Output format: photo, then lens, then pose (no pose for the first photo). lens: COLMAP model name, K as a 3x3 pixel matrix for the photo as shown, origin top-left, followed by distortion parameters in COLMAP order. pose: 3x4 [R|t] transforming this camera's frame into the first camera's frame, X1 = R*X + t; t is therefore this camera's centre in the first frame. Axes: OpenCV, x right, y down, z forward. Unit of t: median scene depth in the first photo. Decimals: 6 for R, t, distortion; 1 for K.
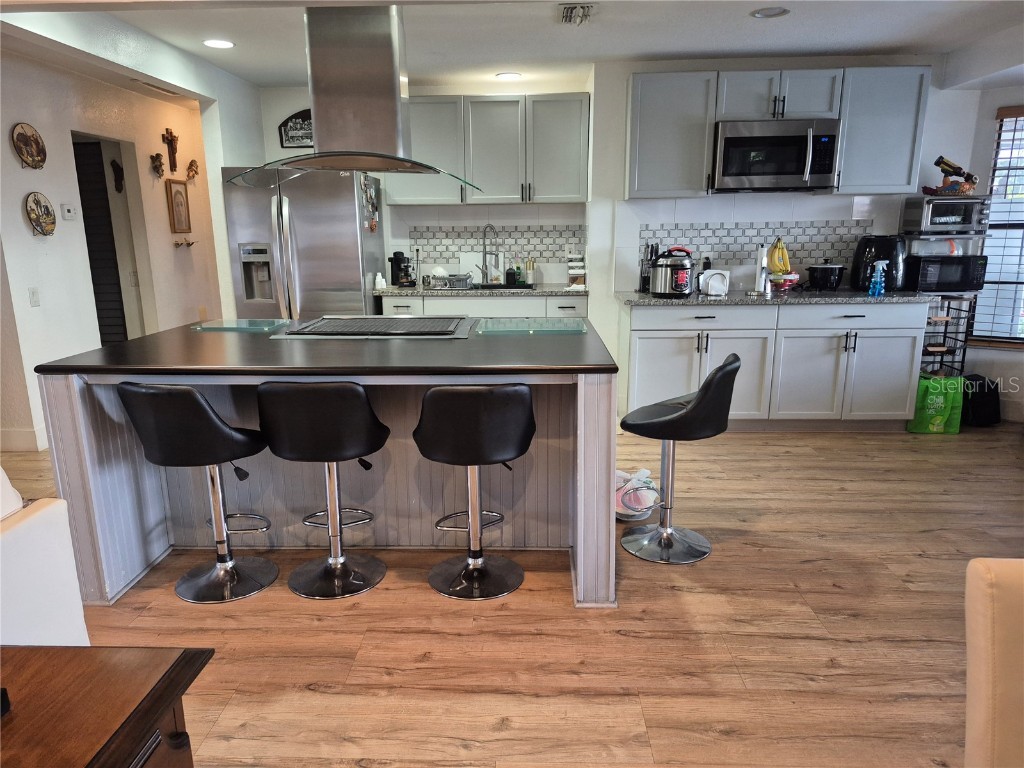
lens RADIAL K [[703.5, 0, 515.8], [0, 703.5, 384.5], [0, 0, 1]] dist [0.047871, -0.047530]
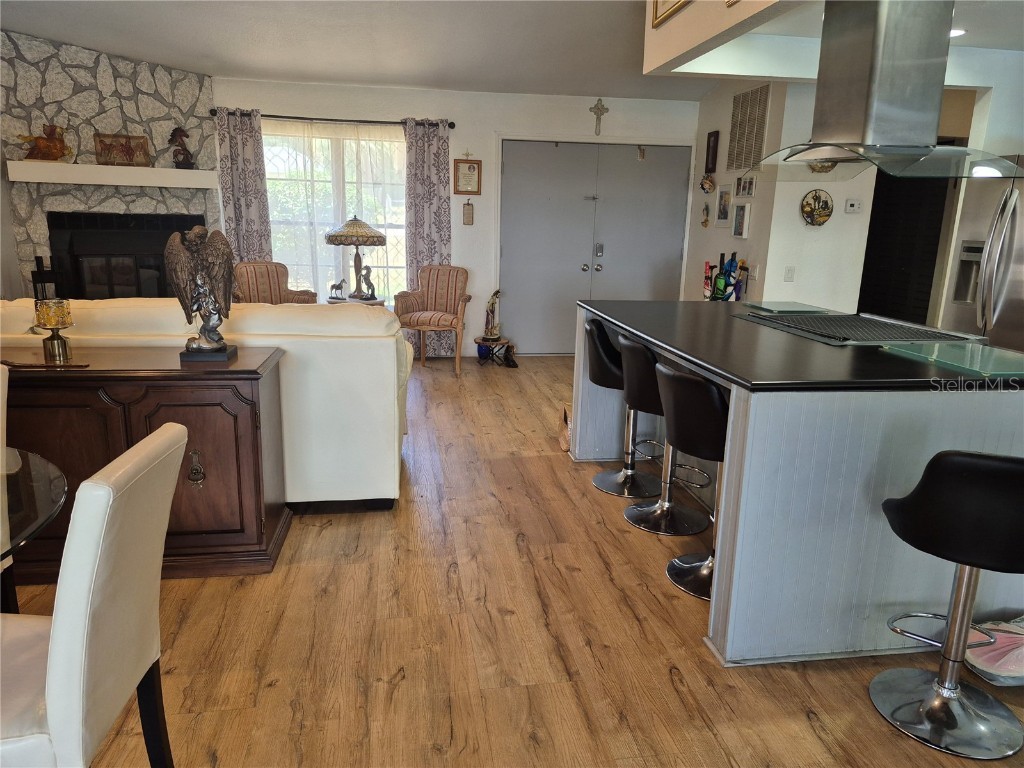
lens RADIAL K [[703.5, 0, 515.8], [0, 703.5, 384.5], [0, 0, 1]] dist [0.047871, -0.047530]
pose [[0.218712, 0.253113, -0.942390, 0.846929], [-0.256176, 0.946790, 0.194840, -0.114577], [0.941562, 0.198804, 0.271916, 0.485876]]
